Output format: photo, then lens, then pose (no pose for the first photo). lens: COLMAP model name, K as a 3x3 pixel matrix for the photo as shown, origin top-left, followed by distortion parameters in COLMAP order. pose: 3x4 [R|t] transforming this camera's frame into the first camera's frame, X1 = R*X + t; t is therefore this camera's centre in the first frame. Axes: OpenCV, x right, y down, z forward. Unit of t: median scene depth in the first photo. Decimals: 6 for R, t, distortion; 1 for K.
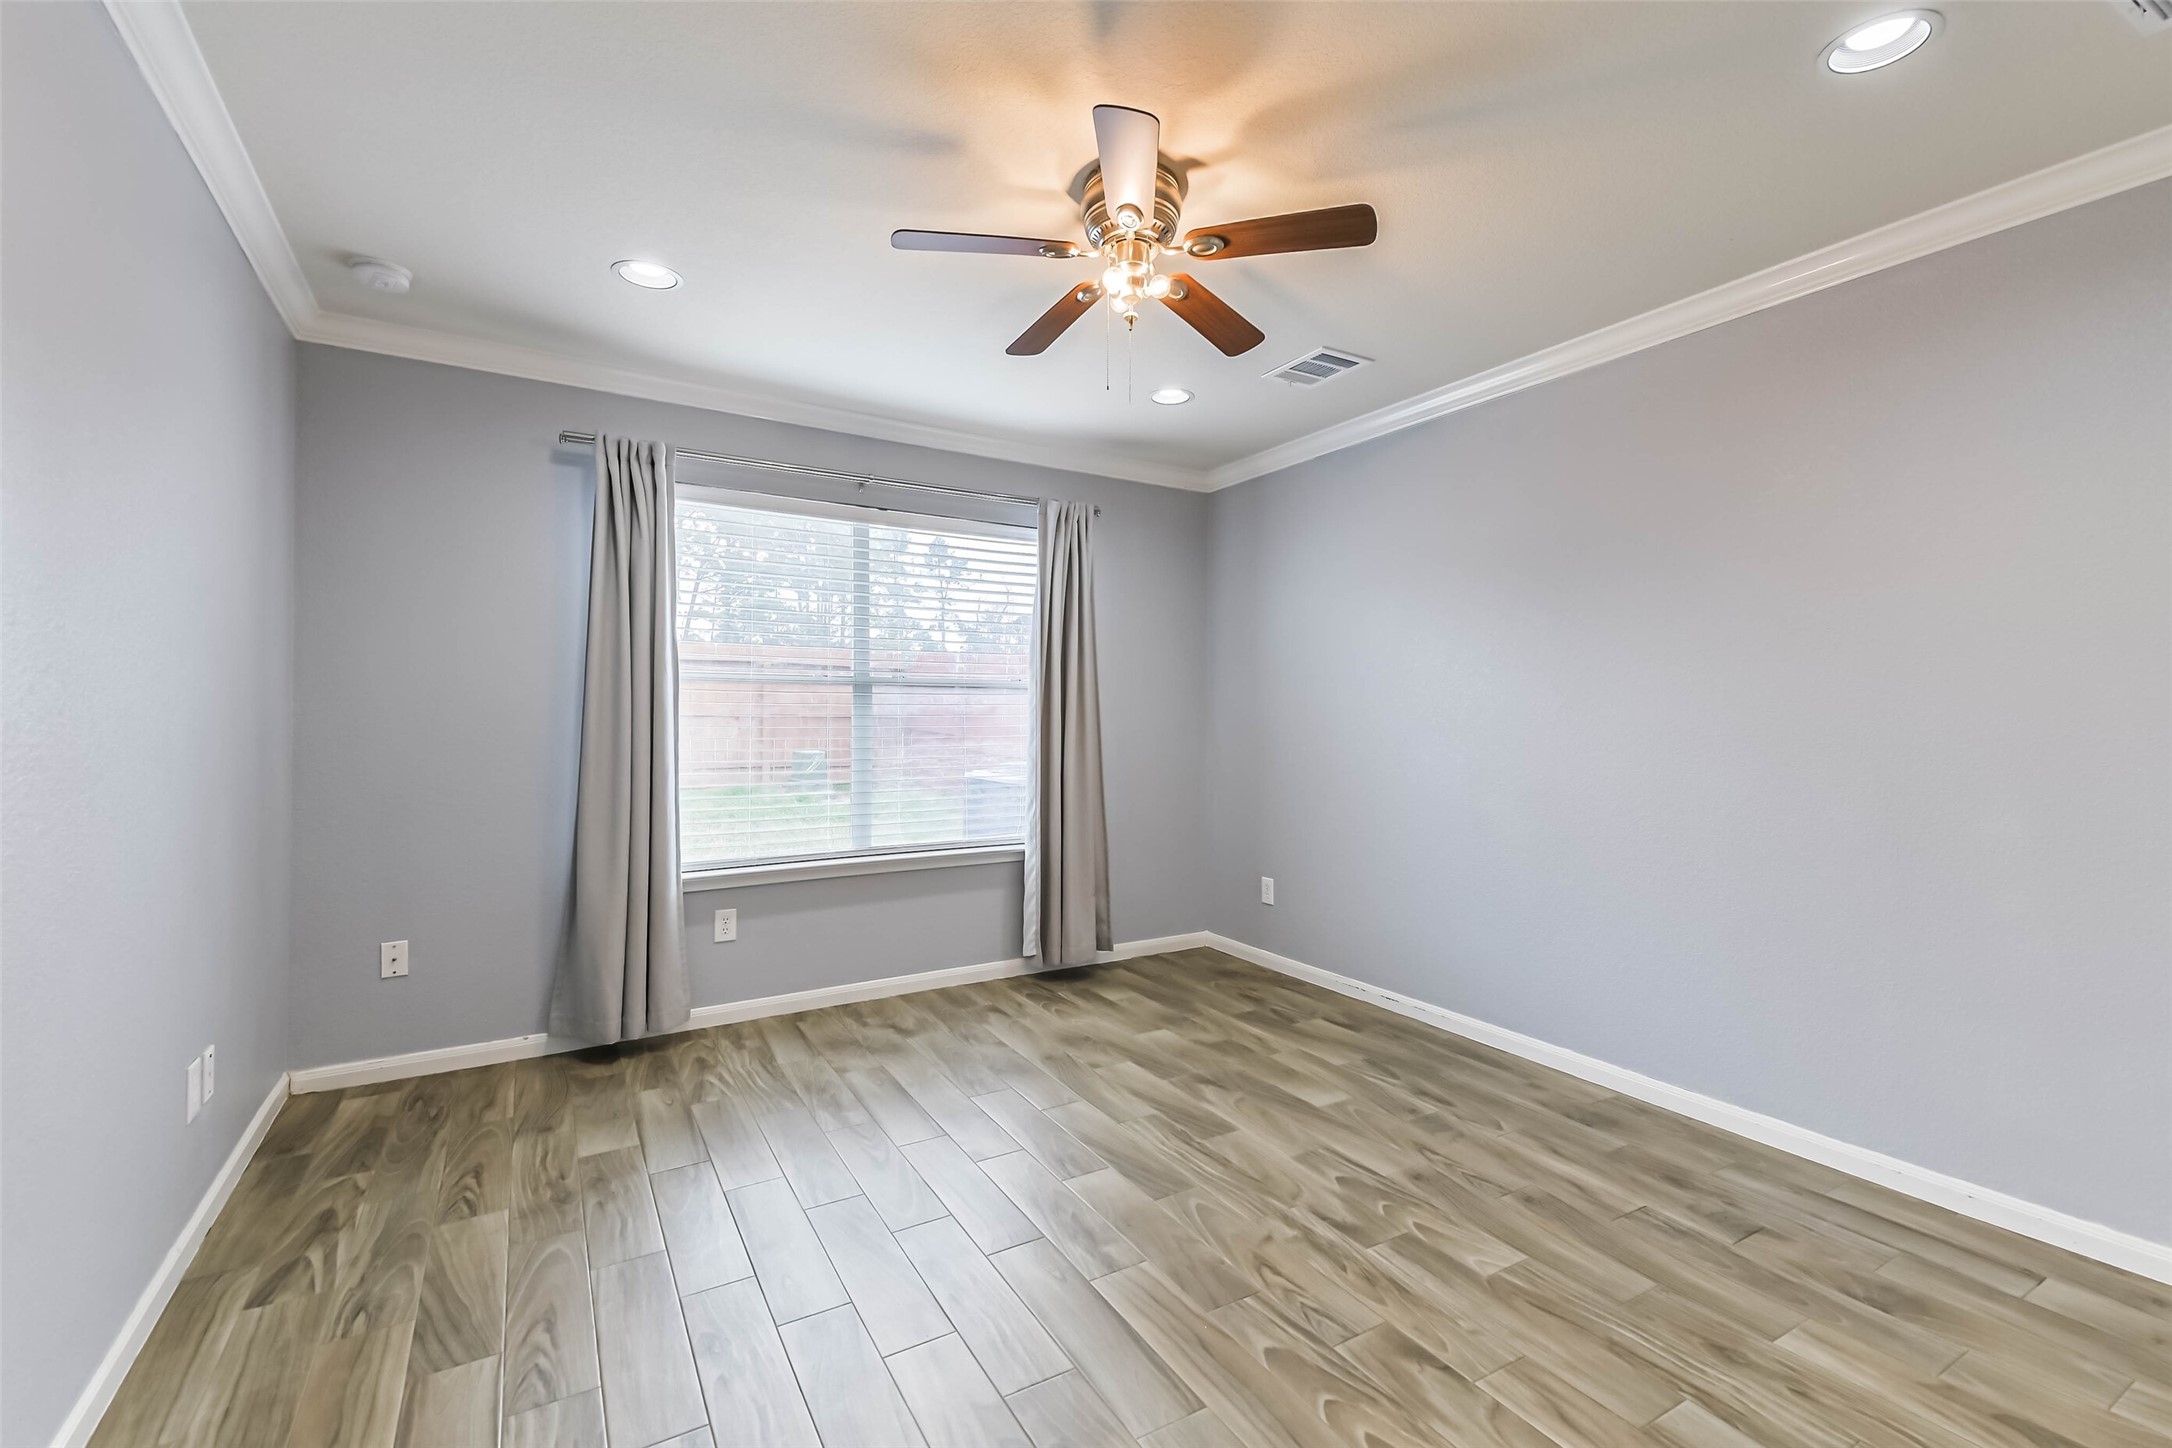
lens RADIAL K [[953.3, 0, 1087.6], [0, 953.3, 717.7], [0, 0, 1]] dist [0.001733, -0.001190]
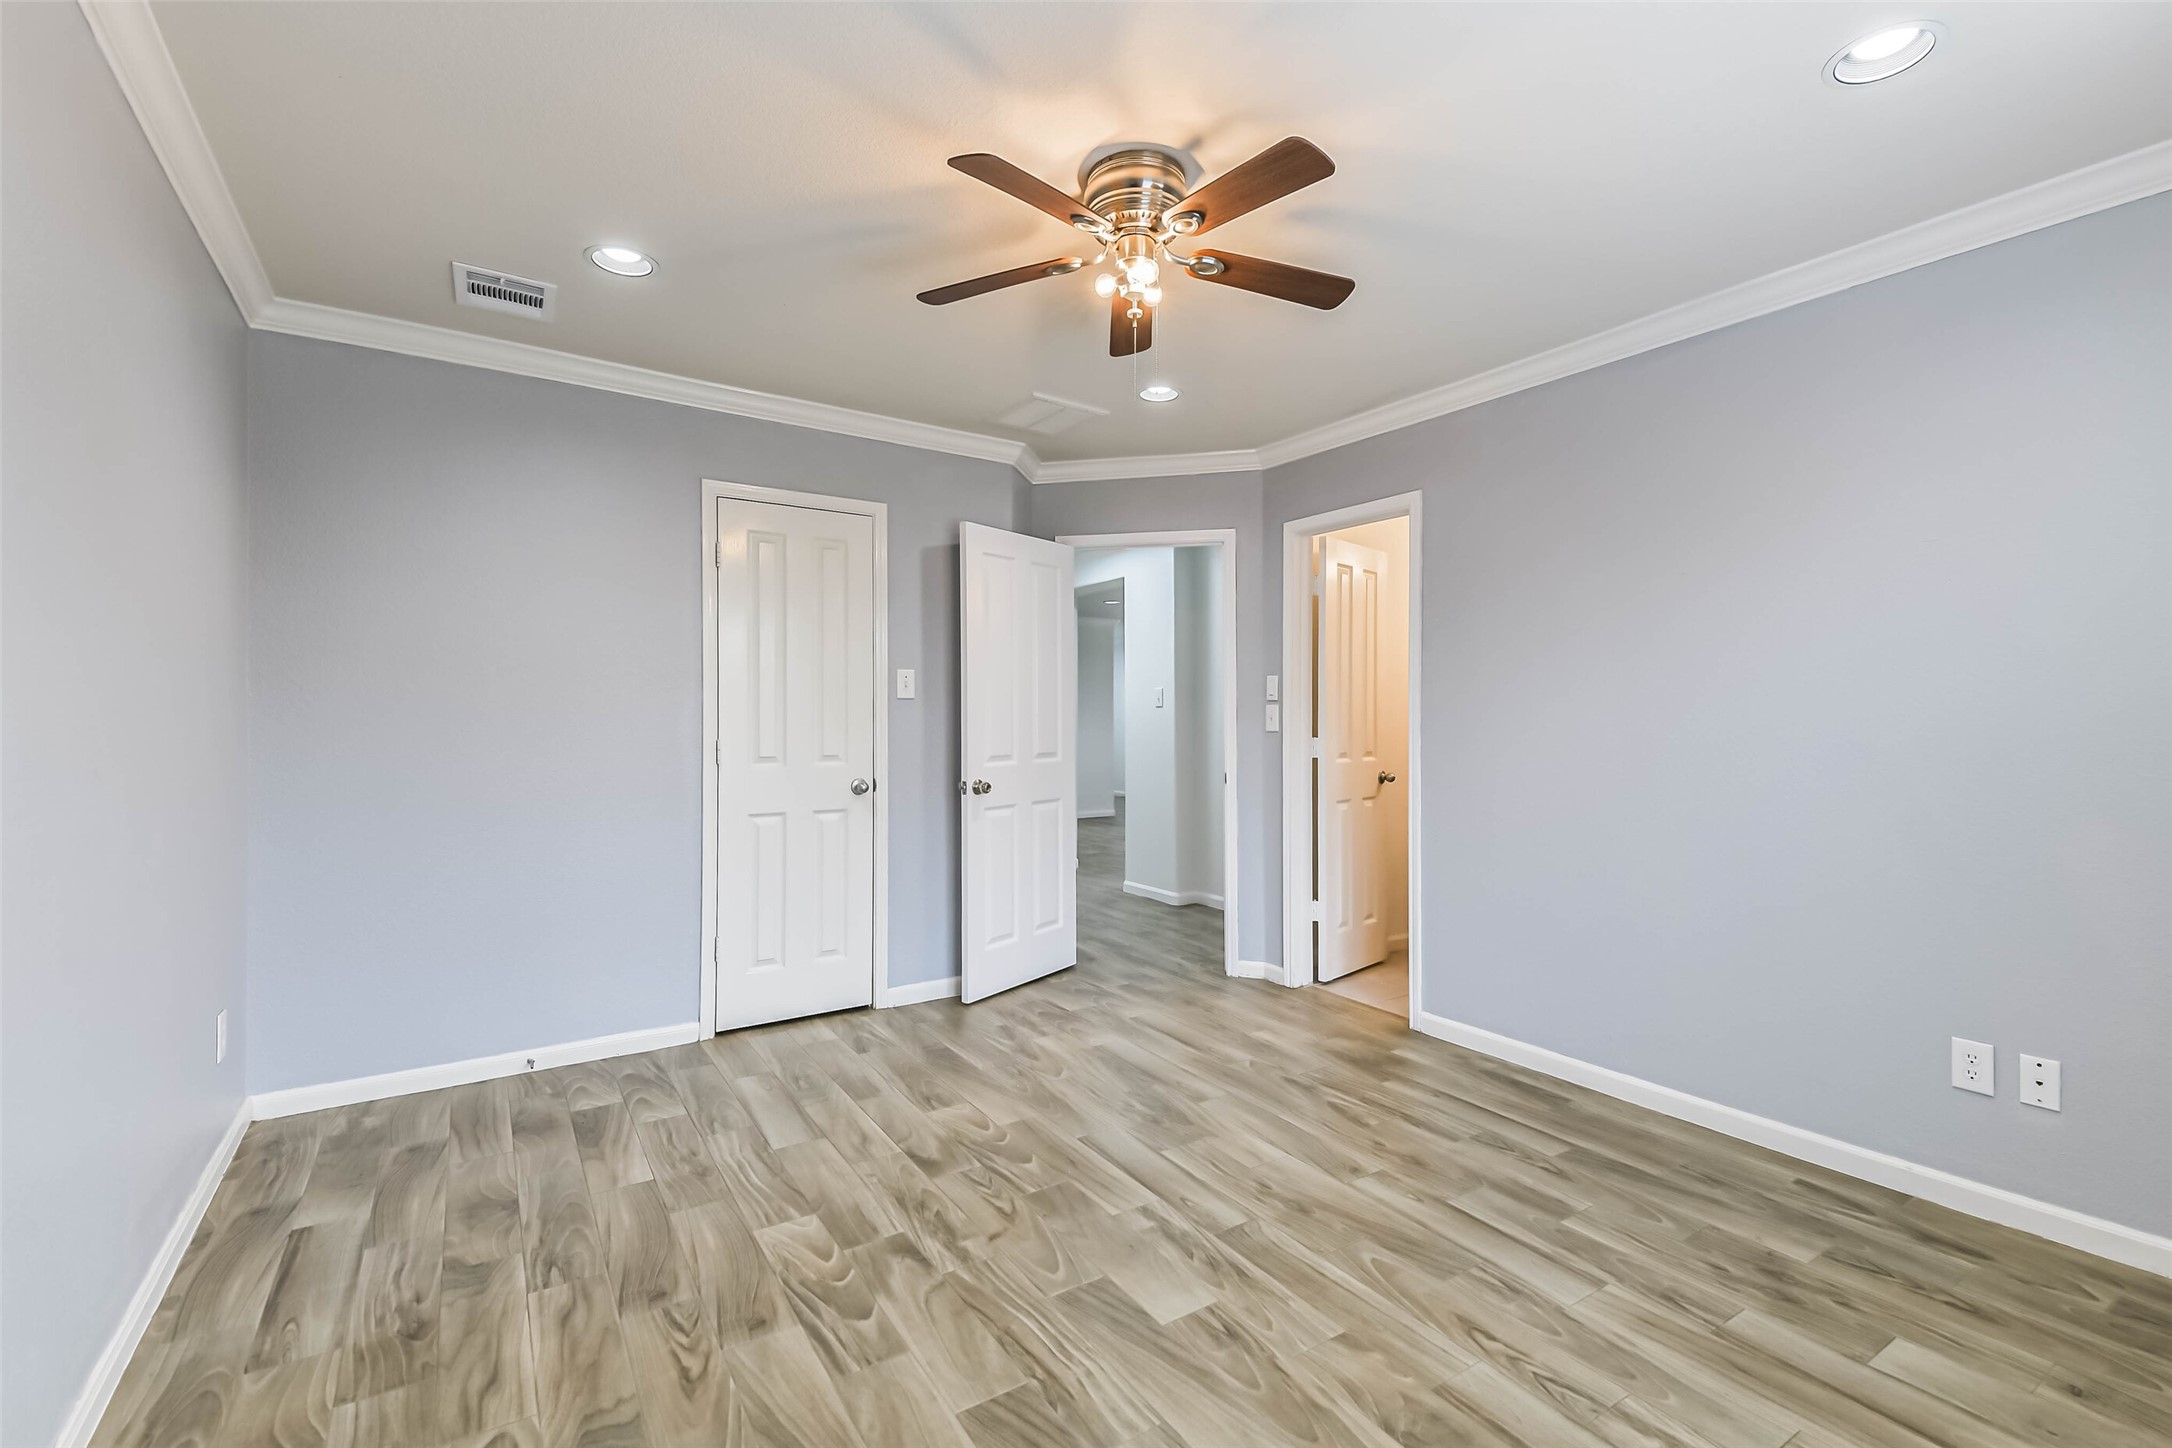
lens RADIAL K [[953.3, 0, 1087.2], [0, 953.3, 722.8], [0, 0, 1]] dist [0.001733, -0.001190]
pose [[-0.999242, -0.006590, -0.038371, 0.130306], [-0.006645, 0.999977, 0.001328, -0.002142], [0.038362, 0.001582, -0.999263, 1.986793]]
